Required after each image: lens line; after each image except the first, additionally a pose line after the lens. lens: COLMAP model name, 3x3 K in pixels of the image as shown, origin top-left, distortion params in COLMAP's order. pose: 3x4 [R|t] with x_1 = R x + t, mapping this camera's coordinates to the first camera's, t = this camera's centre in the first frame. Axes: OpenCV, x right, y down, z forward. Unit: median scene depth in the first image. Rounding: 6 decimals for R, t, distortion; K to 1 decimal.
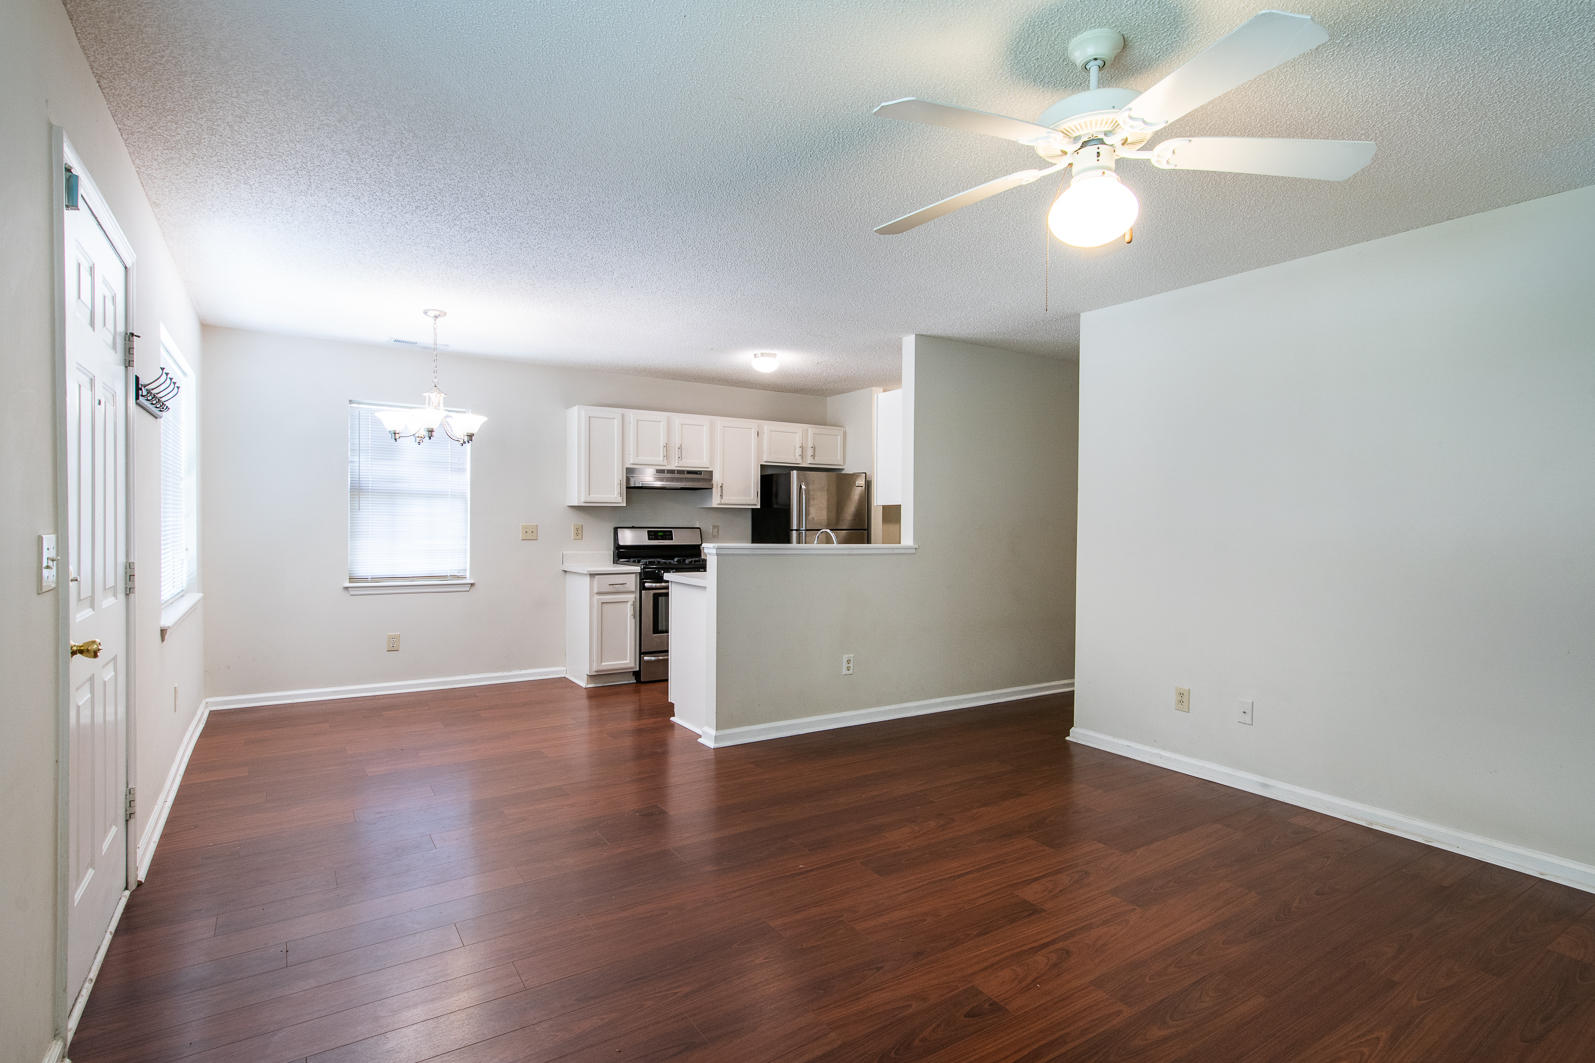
lens RADIAL K [[799.6, 0, 801.2], [0, 799.6, 529.7], [0, 0, 1]] dist [0.001675, -0.000741]
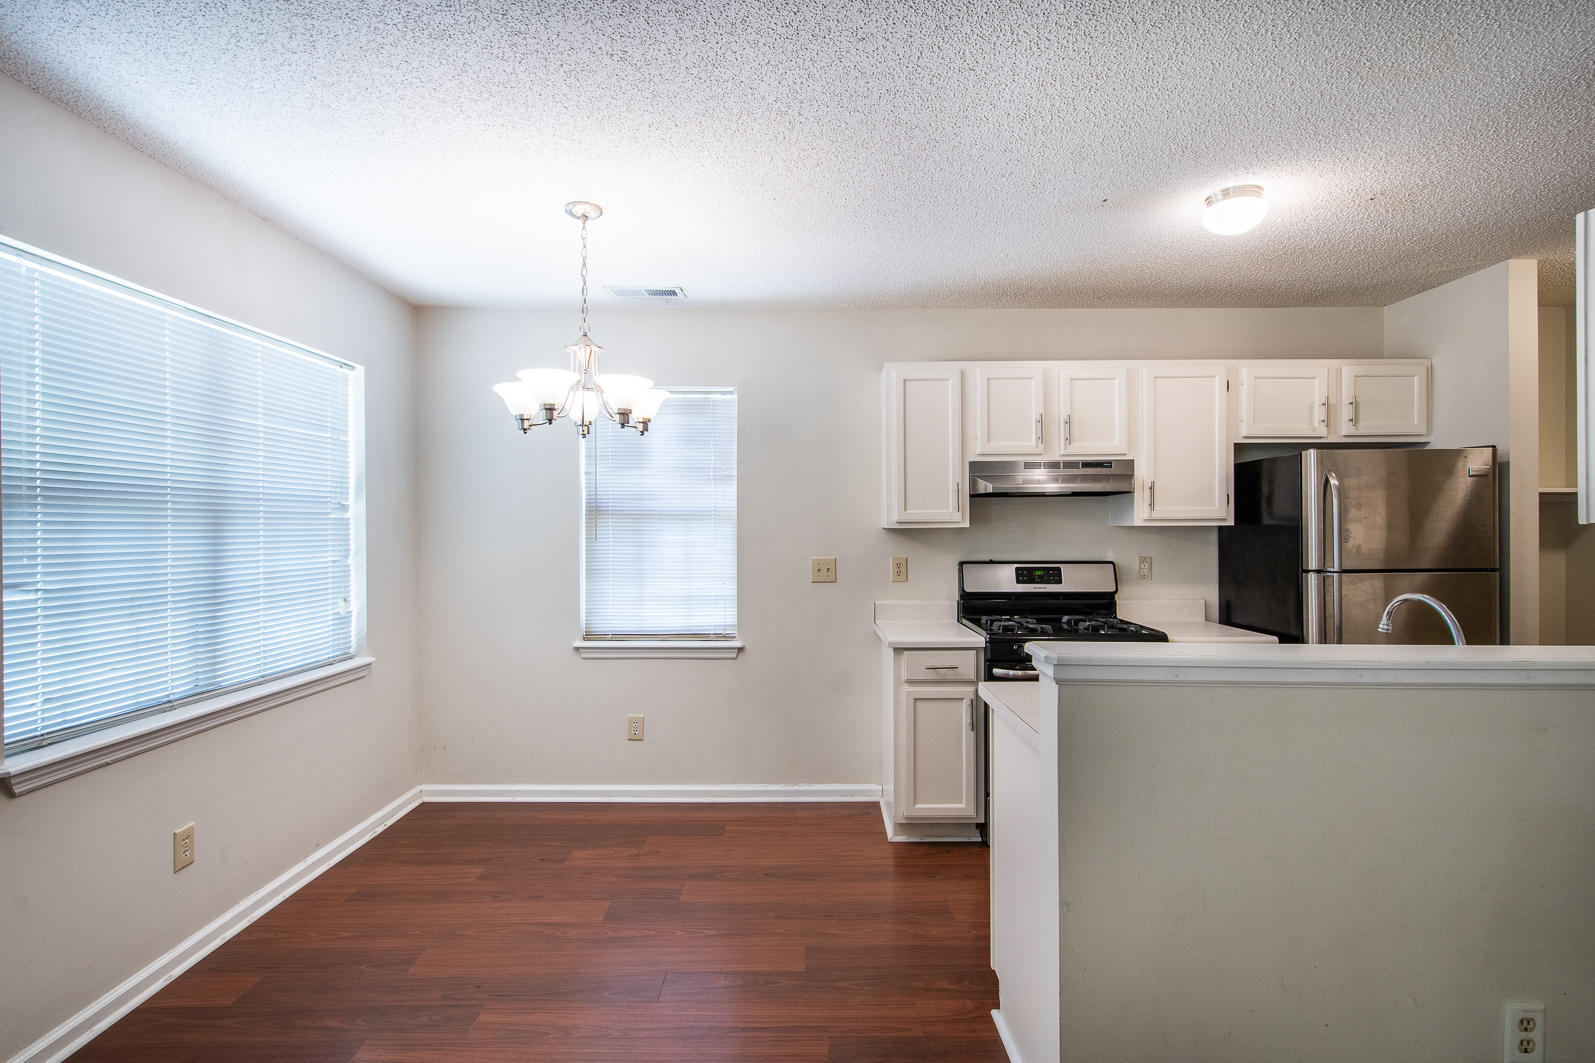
lens RADIAL K [[799.6, 0, 801.2], [0, 799.6, 529.7], [0, 0, 1]] dist [0.001675, -0.000741]
pose [[0.840256, -0.011189, -0.542074, -0.006452], [0.005424, 0.999910, -0.012231, -0.023079], [0.542163, 0.007337, 0.840242, 0.476226]]
